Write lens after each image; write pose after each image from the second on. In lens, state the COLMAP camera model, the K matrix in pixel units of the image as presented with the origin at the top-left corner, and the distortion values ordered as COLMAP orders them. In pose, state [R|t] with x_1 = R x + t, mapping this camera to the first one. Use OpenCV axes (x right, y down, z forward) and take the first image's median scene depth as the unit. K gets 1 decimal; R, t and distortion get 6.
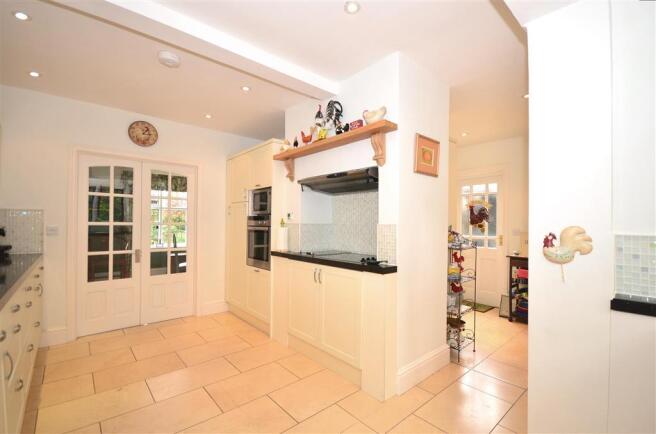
lens RADIAL K [[288.4, 0, 328.0], [0, 288.4, 217.0], [0, 0, 1]] dist [0.000414, -0.000190]
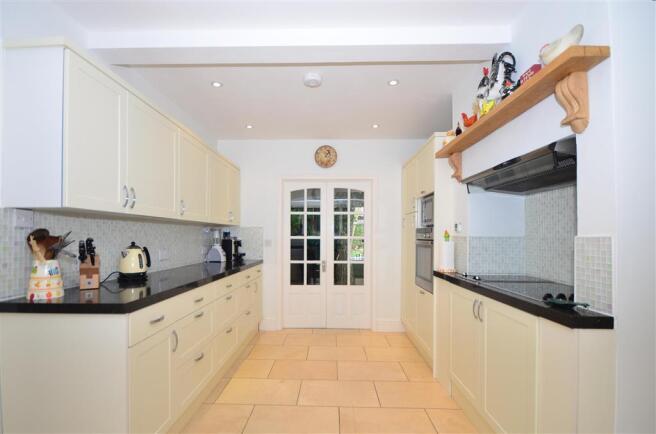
lens RADIAL K [[300.3, 0, 326.5], [0, 300.3, 231.2], [0, 0, 1]] dist [0.015482, -0.000503]
pose [[0.732371, -0.017376, -0.680685, 0.163444], [0.019568, 0.999799, -0.004468, 0.004710], [0.680625, -0.010047, 0.732563, 0.169792]]
